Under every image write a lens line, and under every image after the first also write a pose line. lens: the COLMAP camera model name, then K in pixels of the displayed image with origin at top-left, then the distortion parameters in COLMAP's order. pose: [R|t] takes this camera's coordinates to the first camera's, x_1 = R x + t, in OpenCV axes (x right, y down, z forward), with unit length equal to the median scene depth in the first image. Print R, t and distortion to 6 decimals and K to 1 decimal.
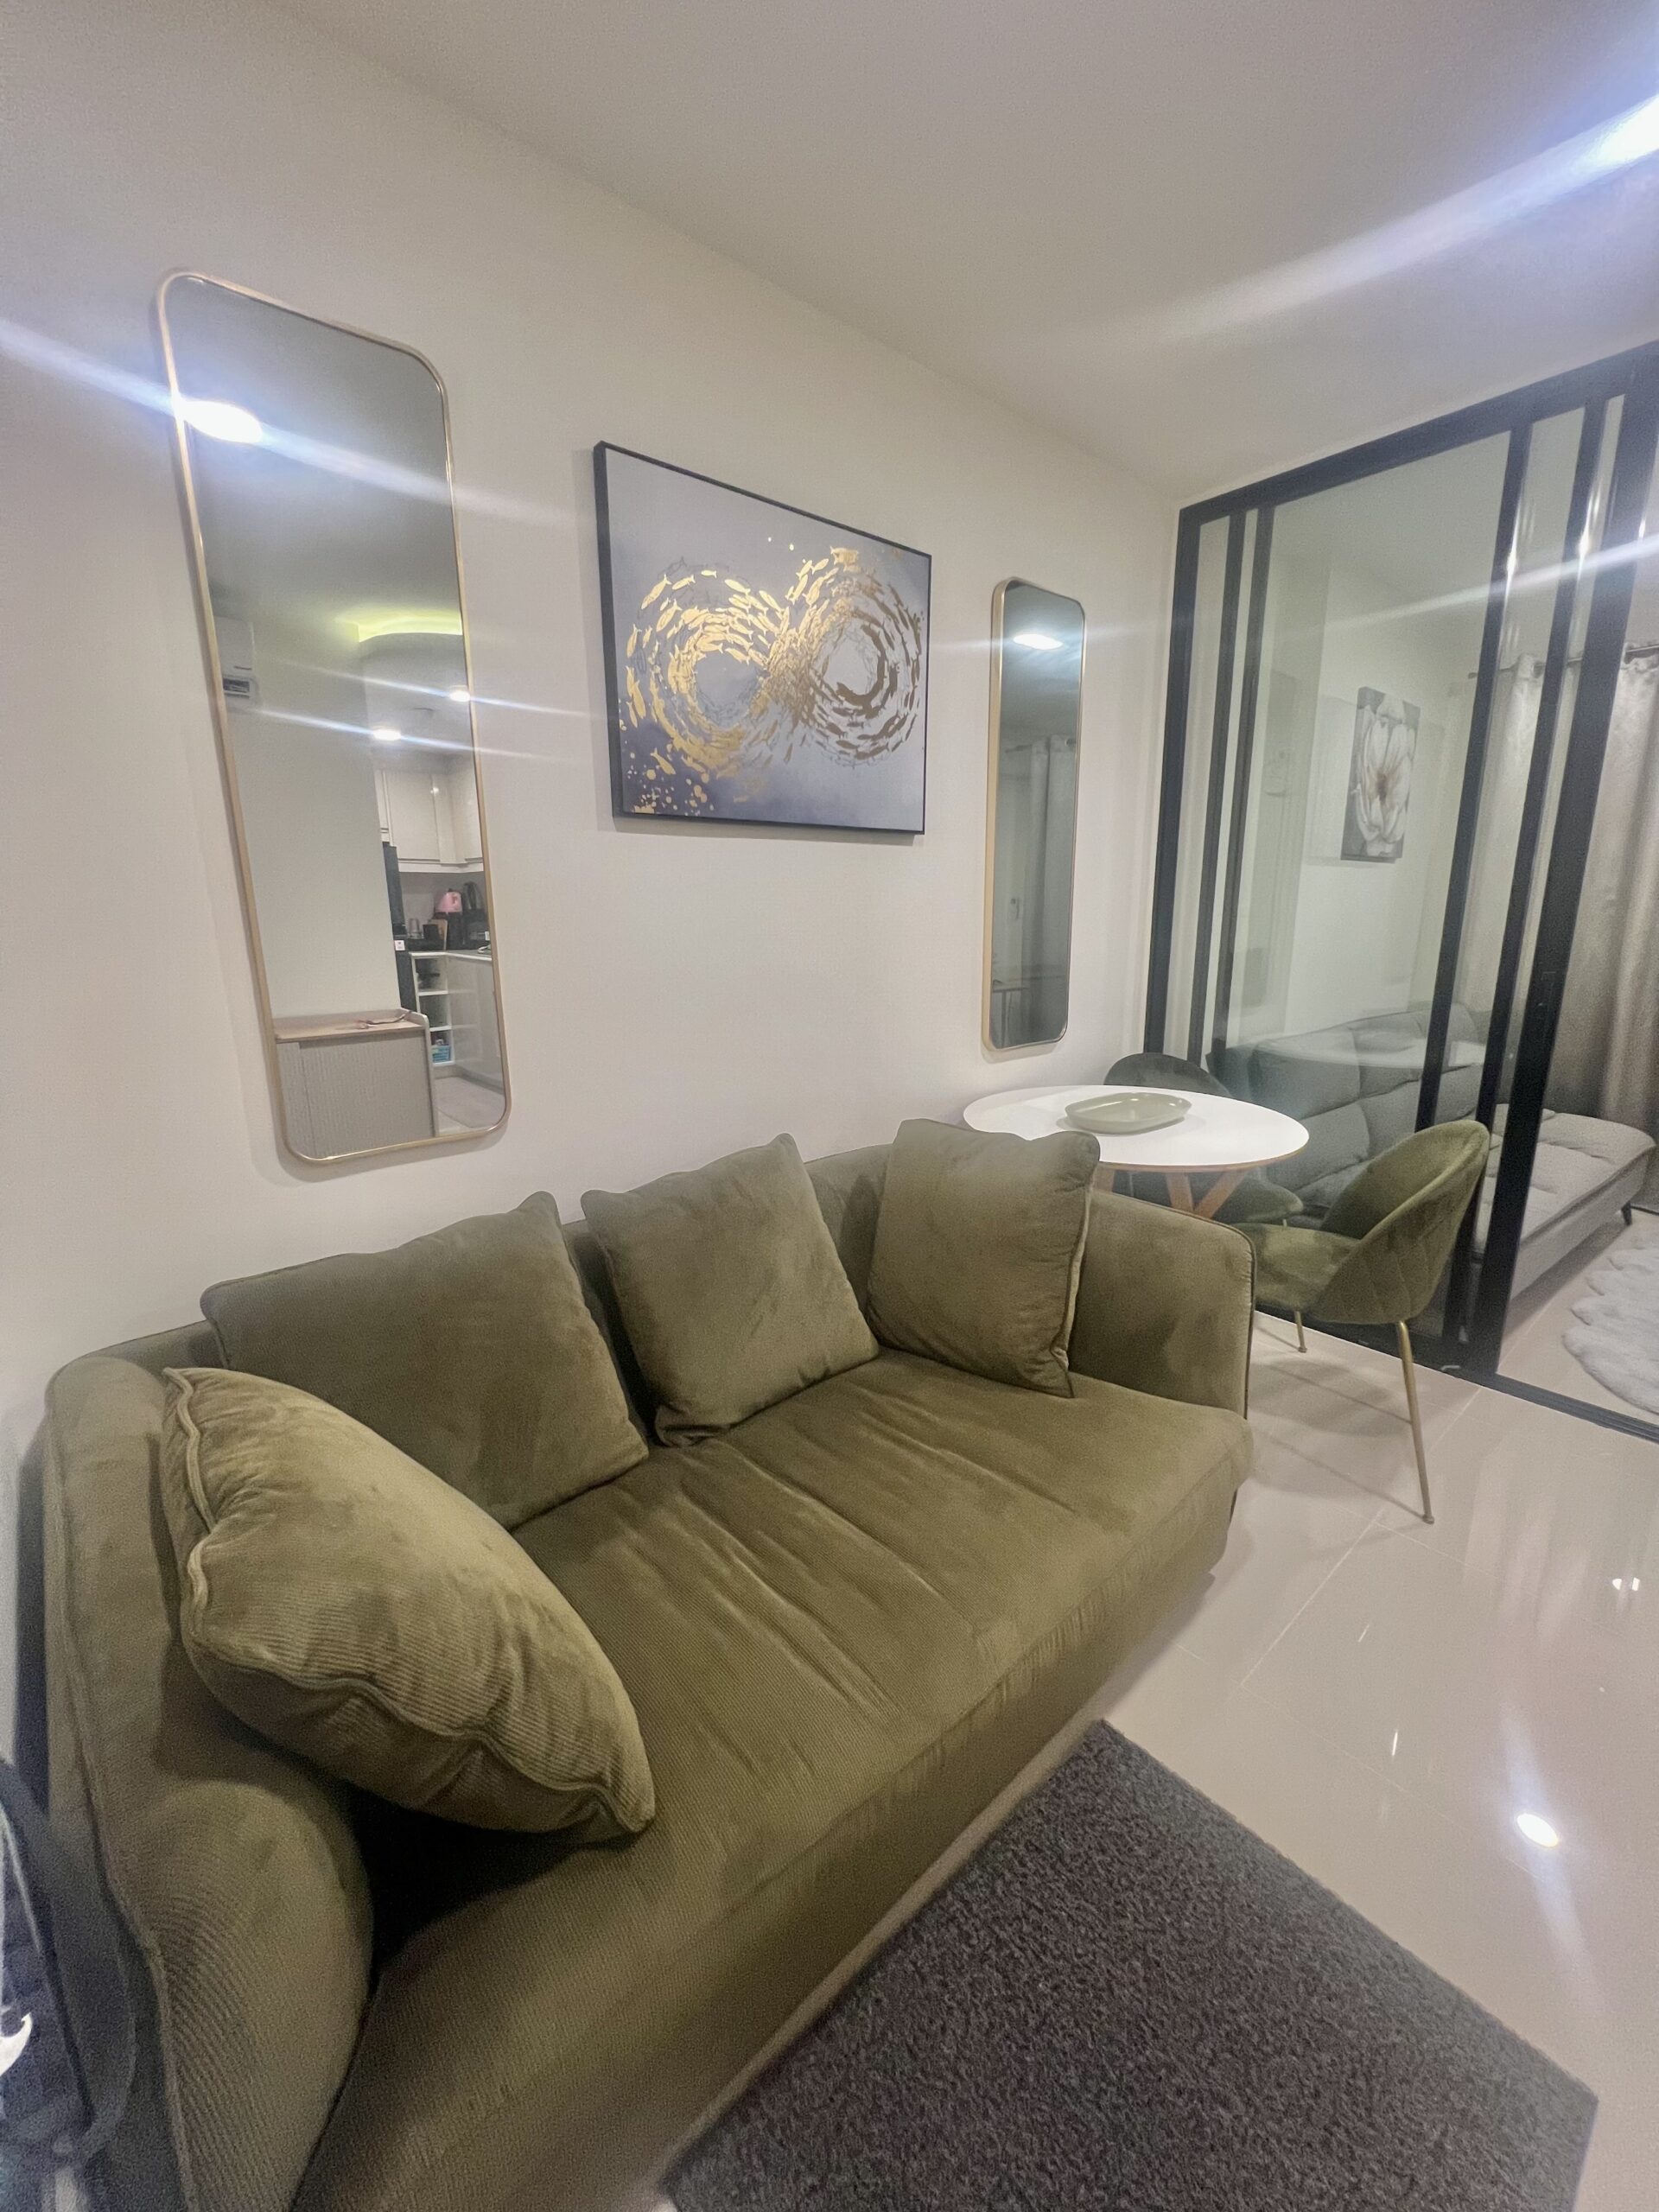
lens RADIAL K [[889.4, 0, 829.3], [0, 889.4, 1104.3], [0, 0, 1]] dist [-0.006219, 0.001106]
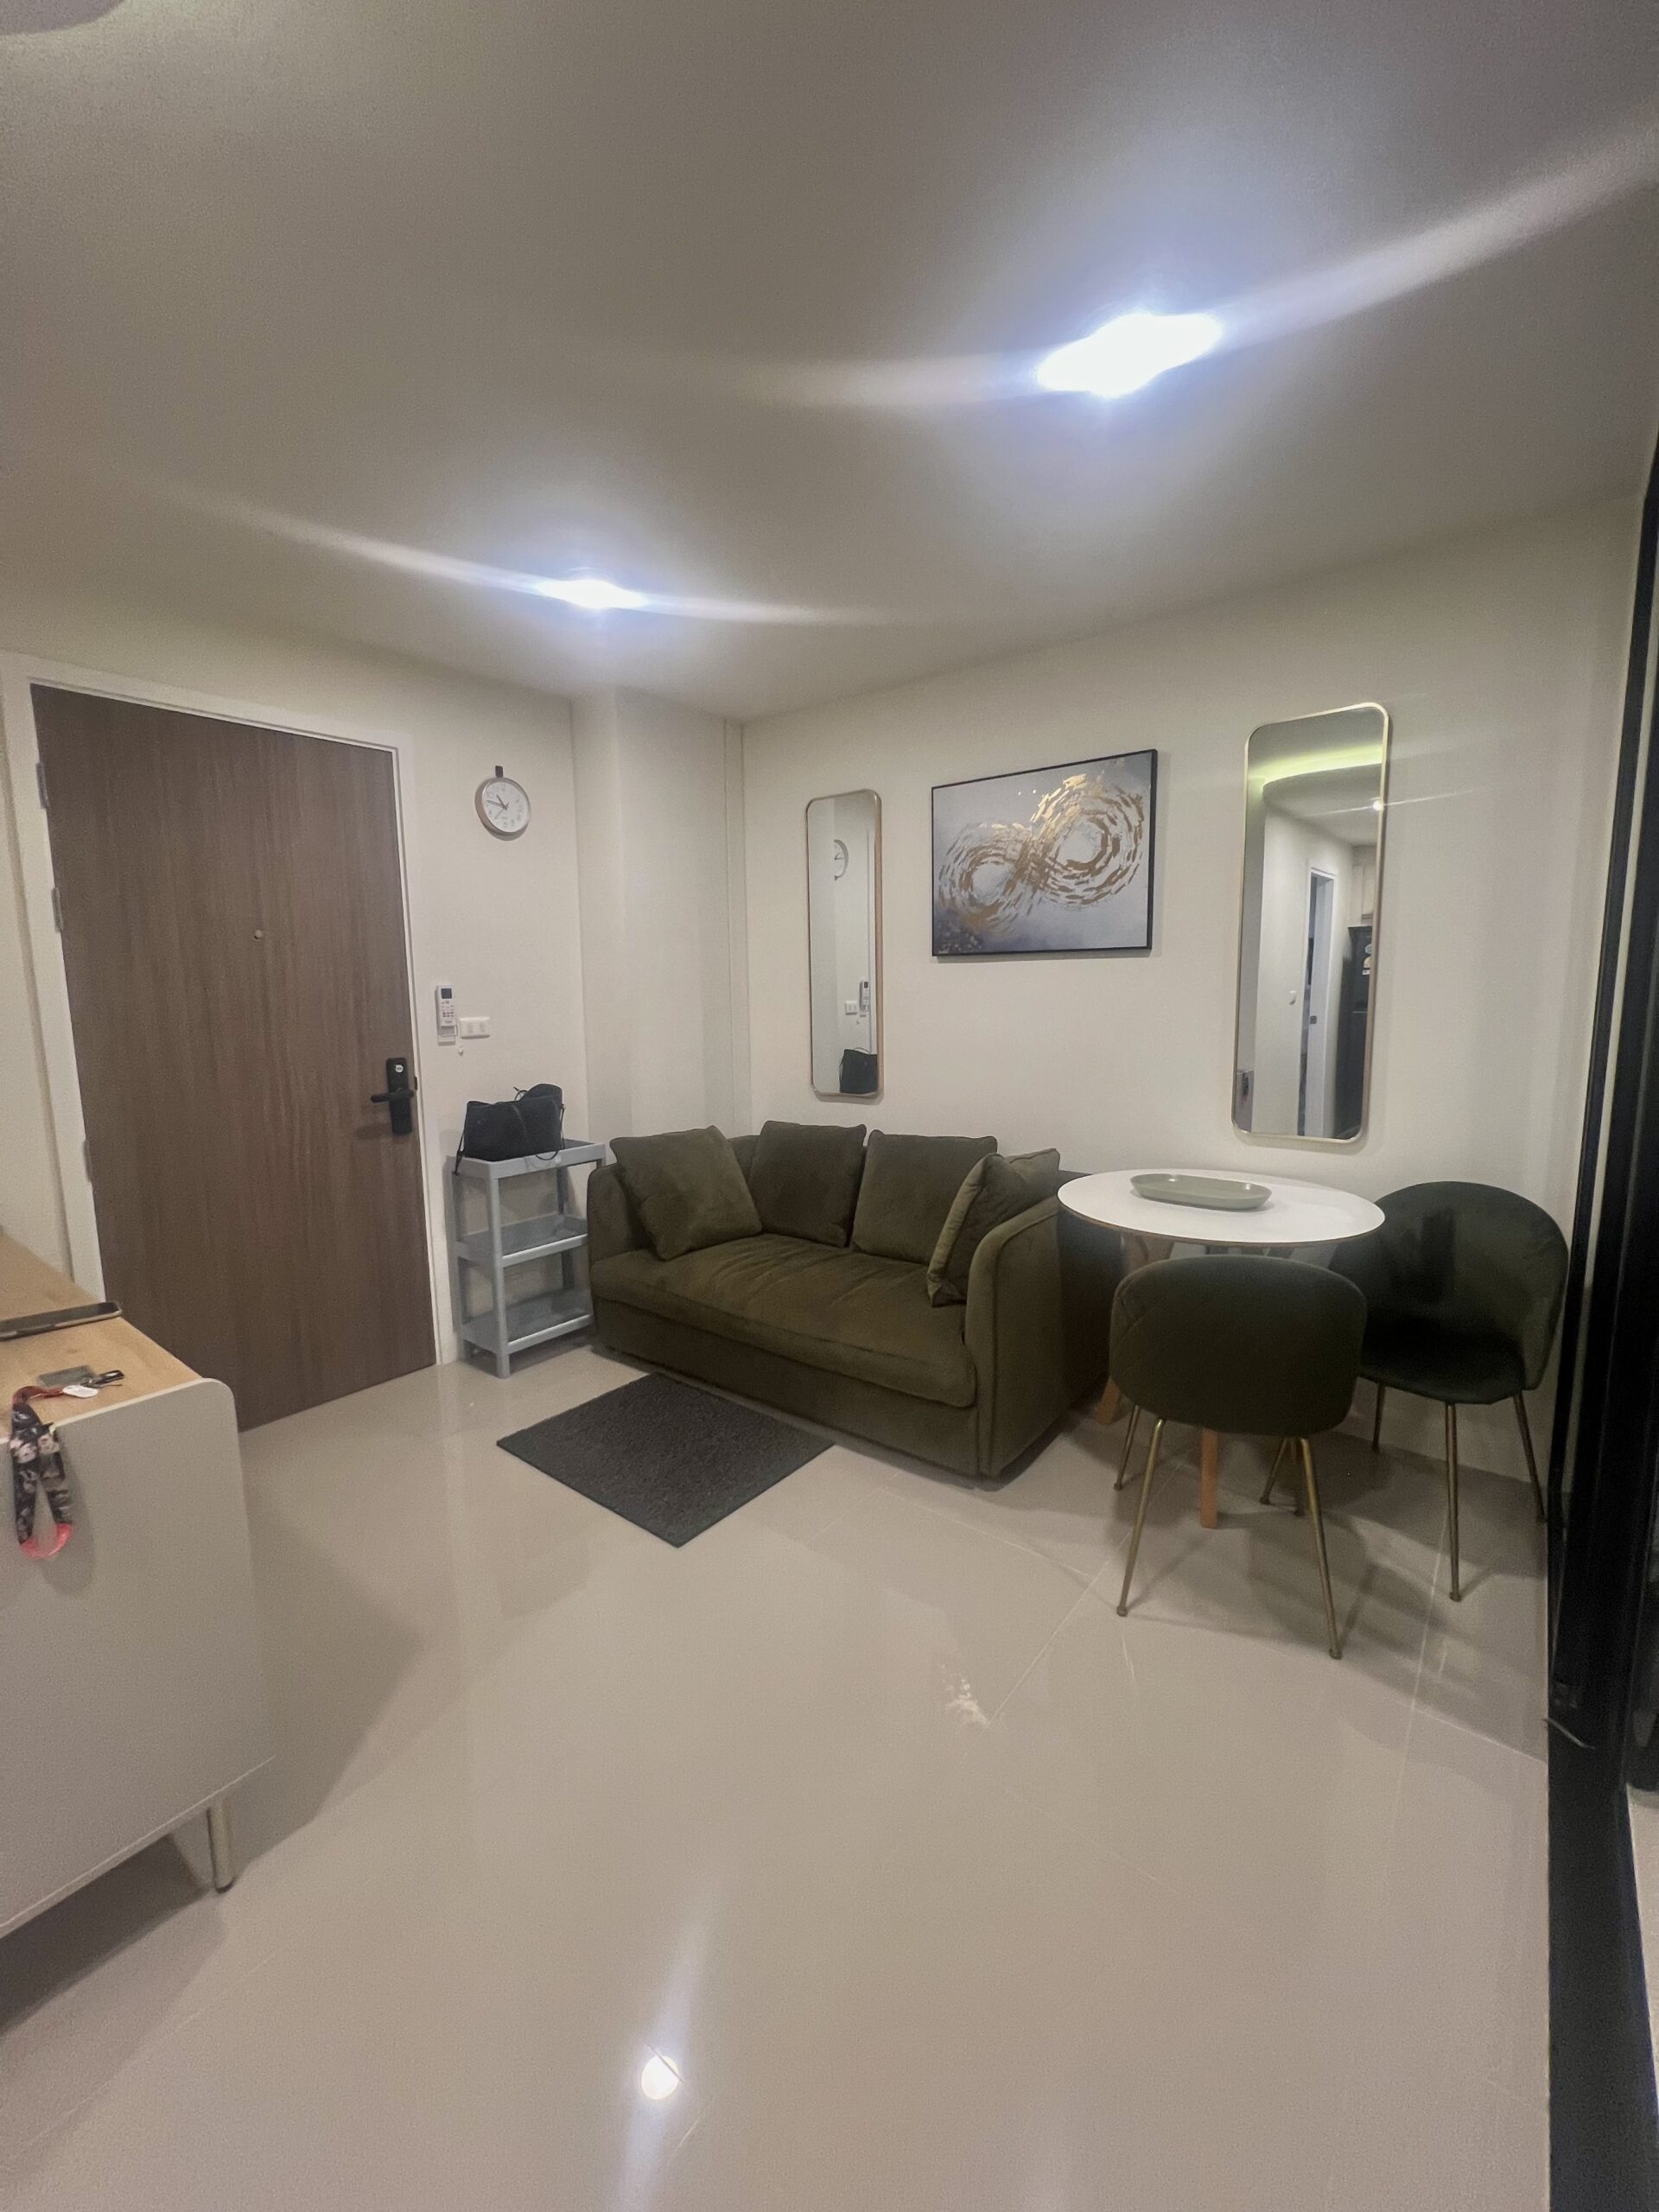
lens RADIAL K [[889.4, 0, 833.2], [0, 889.4, 1106.7], [0, 0, 1]] dist [-0.006219, 0.001106]
pose [[0.186353, 0.137408, -0.972827, 1.575058], [-0.206217, 0.973585, 0.098013, -0.129000], [0.960597, 0.182349, 0.209766, 0.378641]]
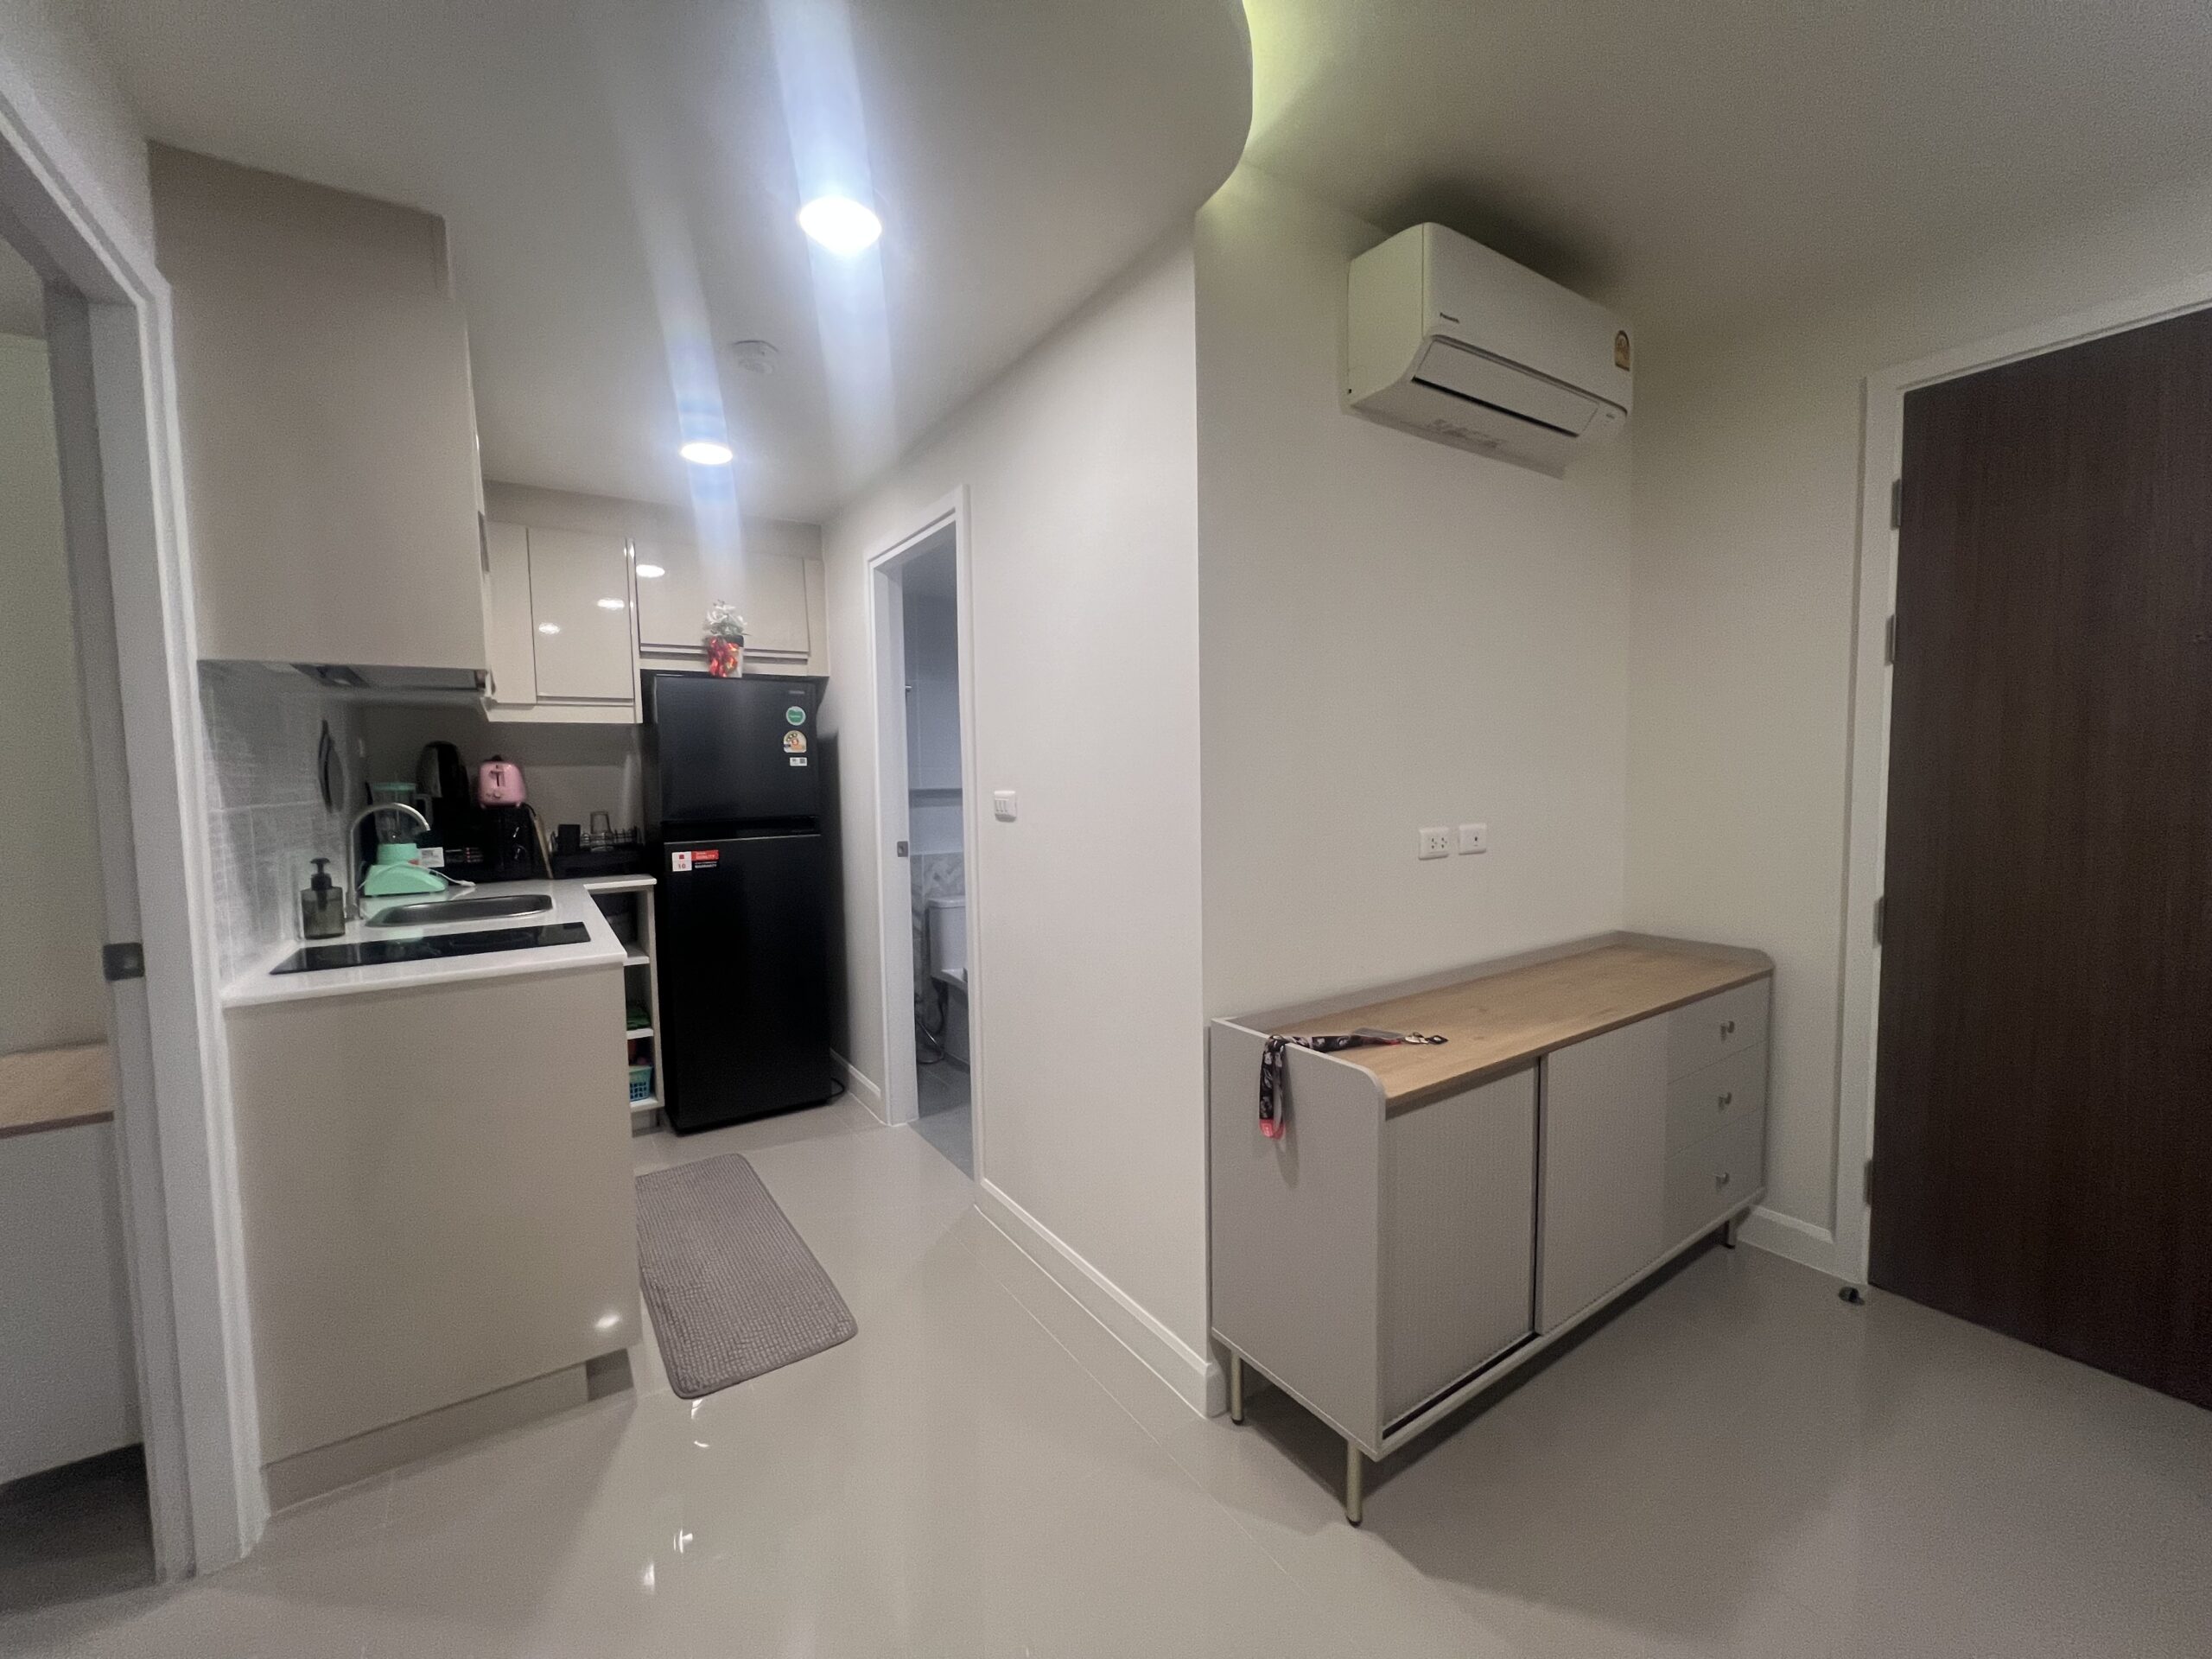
lens RADIAL K [[889.2, 0, 1100.4], [0, 889.2, 826.8], [0, 0, 1]] dist [-0.005824, 0.001951]
pose [[-0.992337, 0.017945, 0.122249, 0.967198], [0.051619, 0.959131, 0.278214, -0.190078], [-0.112261, 0.282392, -0.952708, 0.797235]]
